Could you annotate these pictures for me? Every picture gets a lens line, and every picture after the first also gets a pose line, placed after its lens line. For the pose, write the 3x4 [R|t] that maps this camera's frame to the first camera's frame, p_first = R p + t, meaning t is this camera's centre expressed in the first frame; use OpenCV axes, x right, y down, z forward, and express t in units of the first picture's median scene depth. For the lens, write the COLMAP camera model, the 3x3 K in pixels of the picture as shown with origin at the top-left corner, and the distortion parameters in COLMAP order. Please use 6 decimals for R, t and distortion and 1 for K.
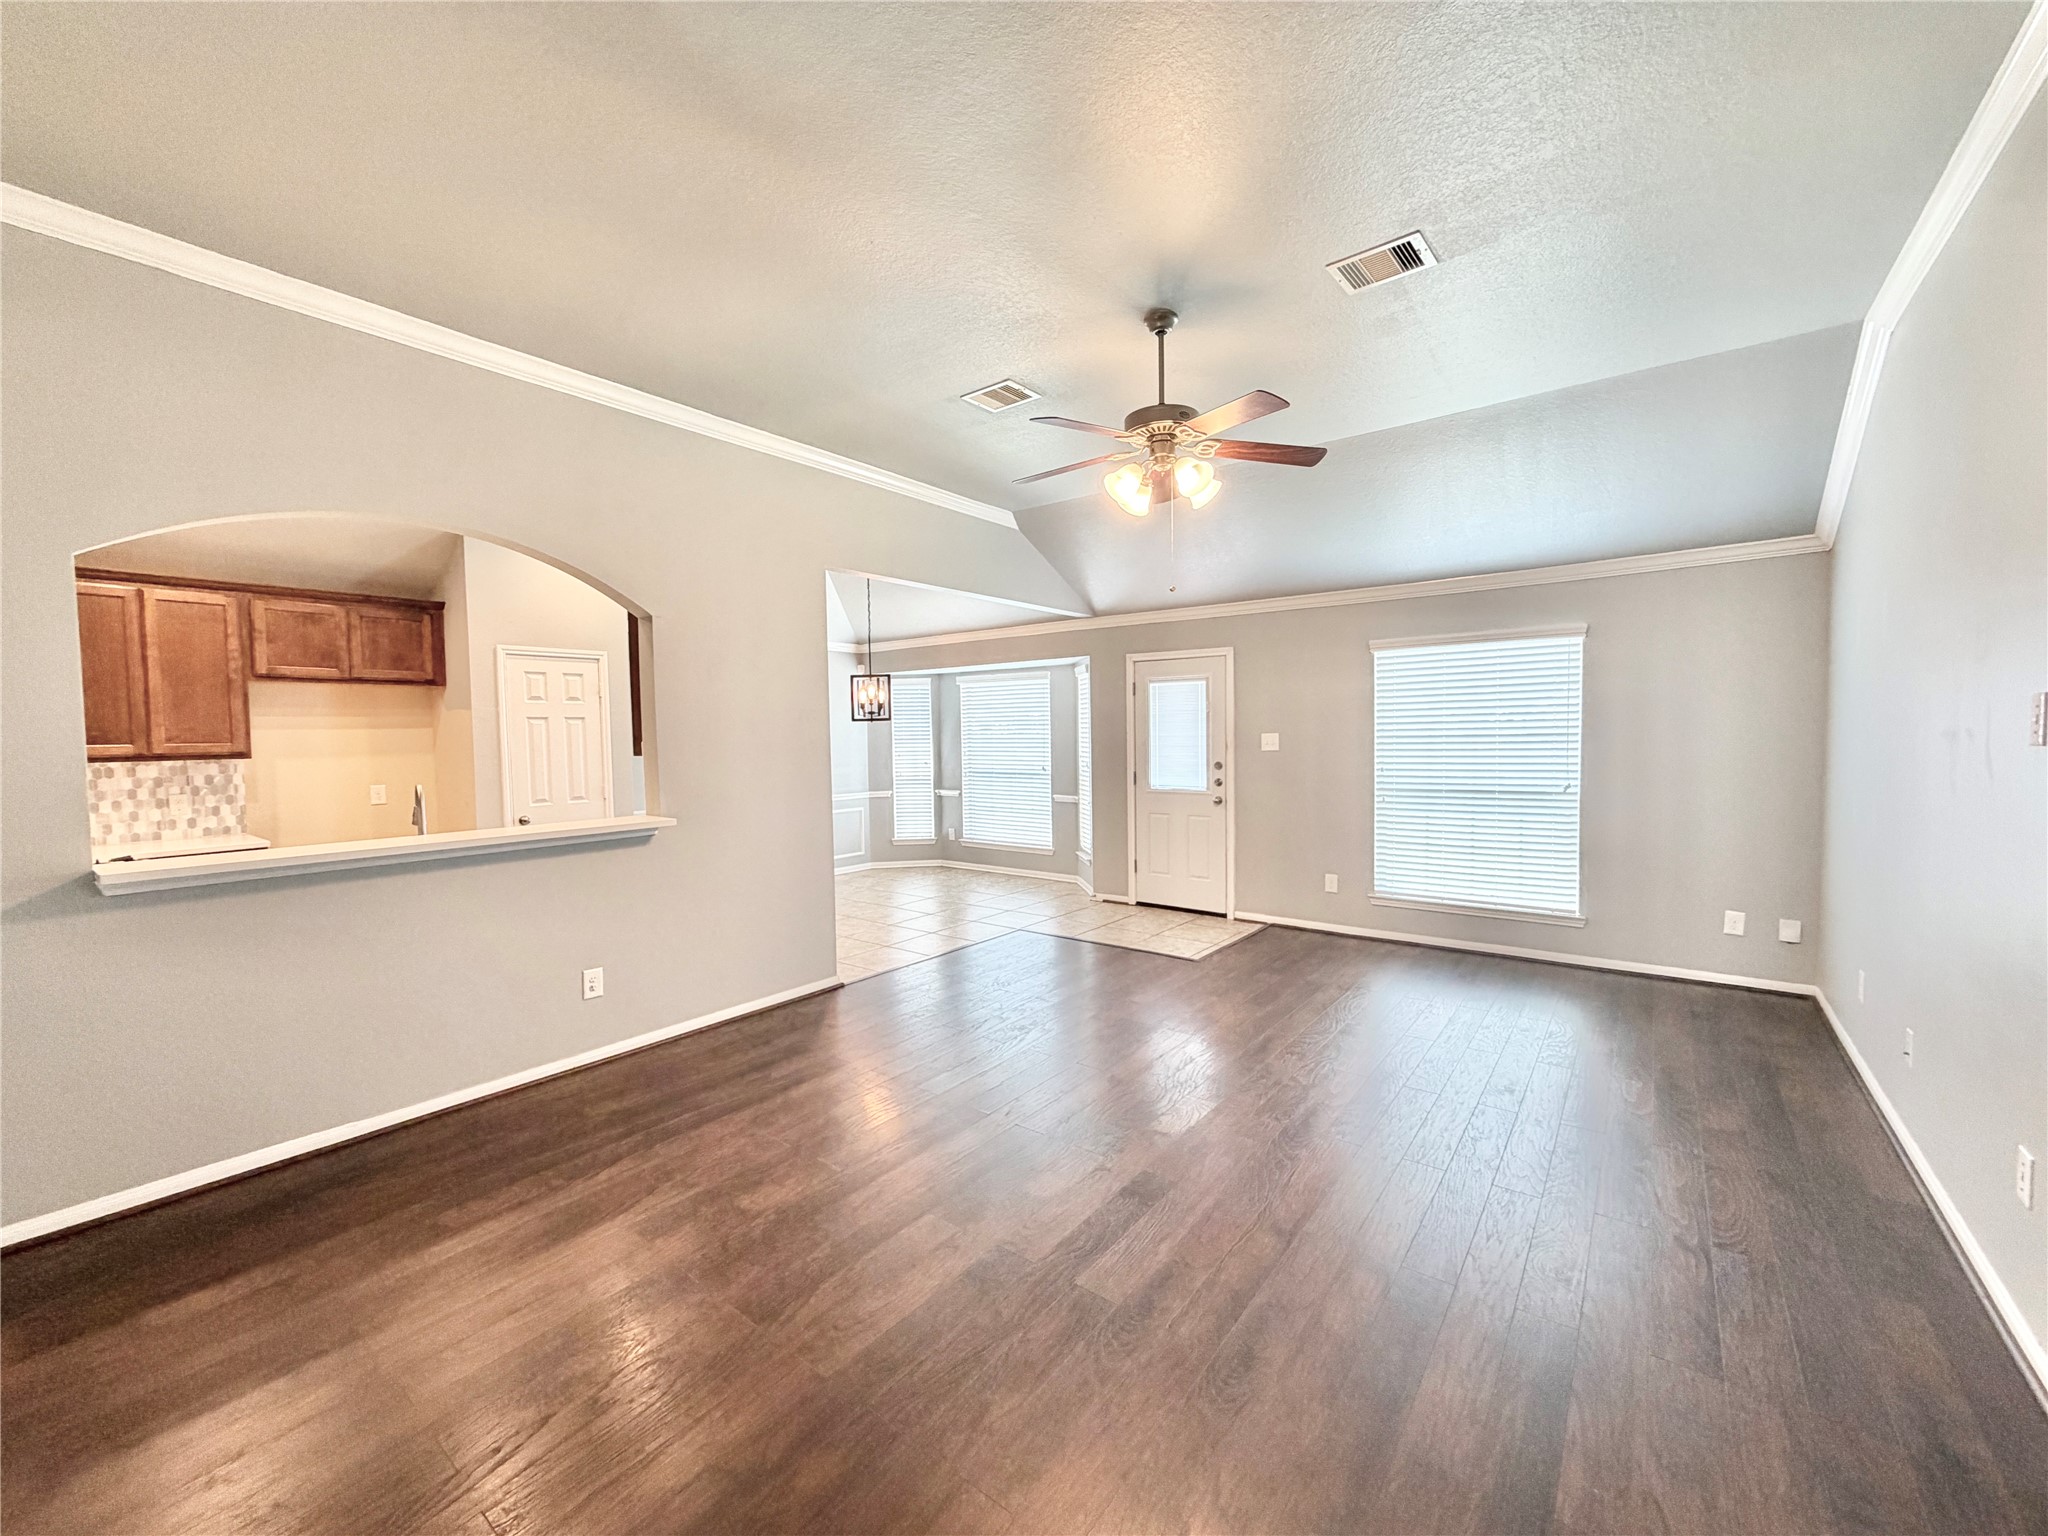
lens RADIAL K [[815.4, 0, 1018.9], [0, 815.4, 767.6], [0, 0, 1]] dist [-0.000687, -0.000005]
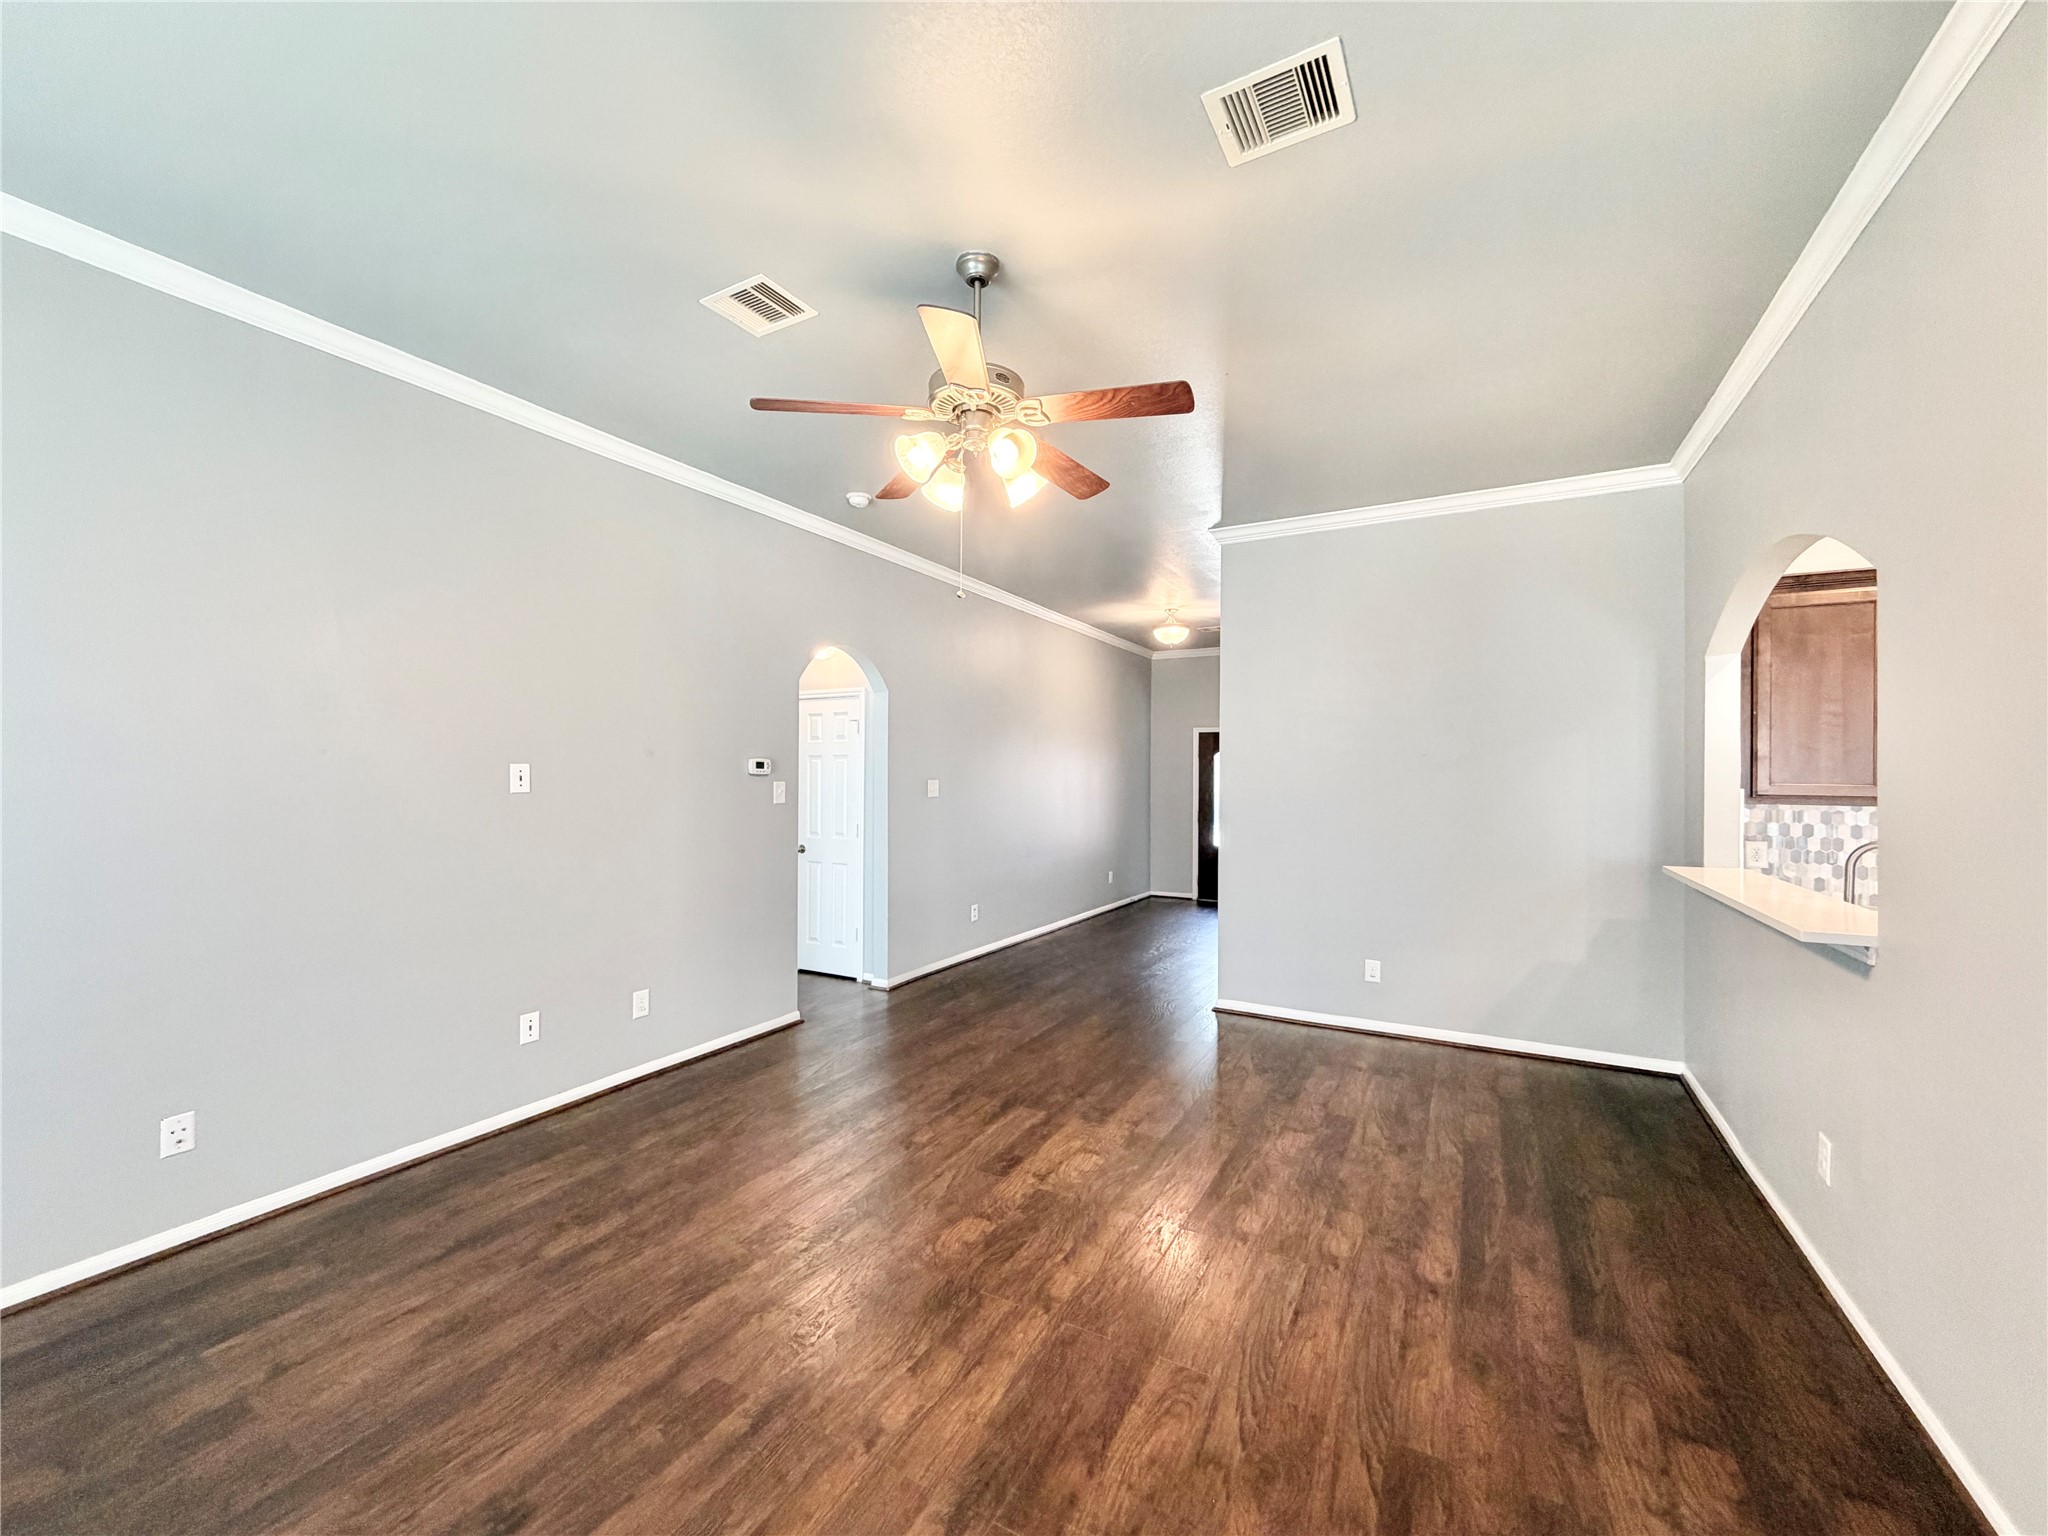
lens RADIAL K [[815.4, 0, 1018.9], [0, 815.4, 767.6], [0, 0, 1]] dist [-0.000687, -0.000005]
pose [[-0.987491, 0.007268, -0.157505, 0.237499], [0.001248, 0.999266, 0.038289, -0.082163], [0.157668, 0.037614, -0.986776, 1.617897]]
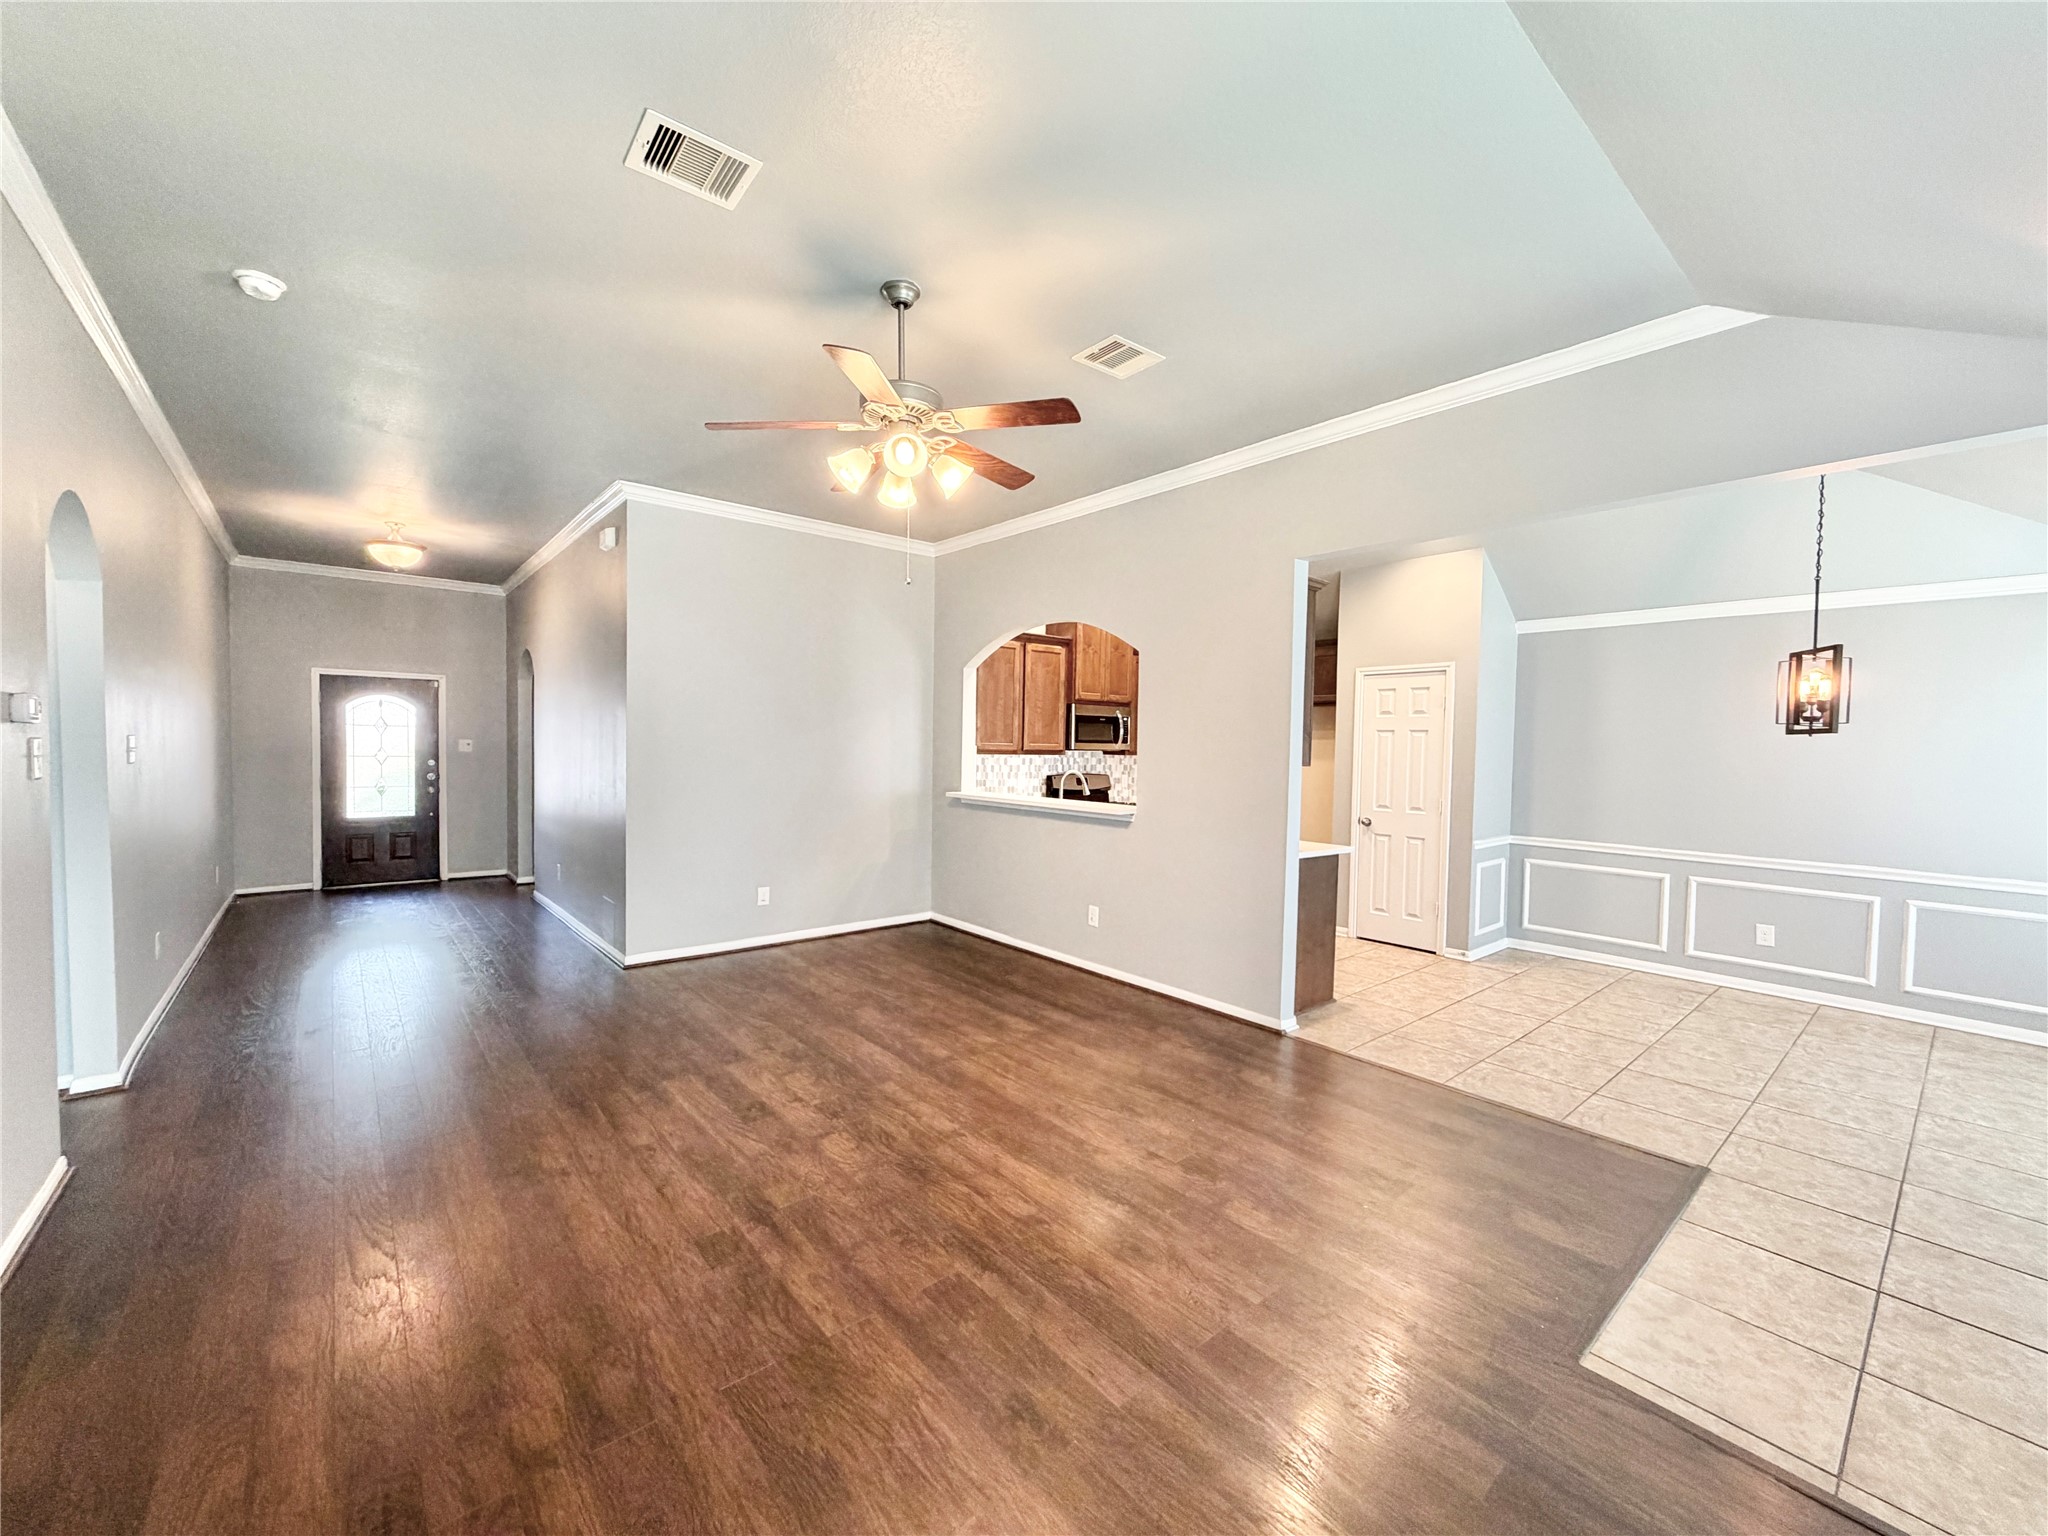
lens RADIAL K [[815.4, 0, 1018.9], [0, 815.4, 767.6], [0, 0, 1]] dist [-0.000687, -0.000005]
pose [[-0.206523, 0.041203, -0.977574, 0.943926], [-0.056516, 0.996943, 0.053959, -0.069542], [0.976808, 0.066392, -0.203563, 1.206252]]
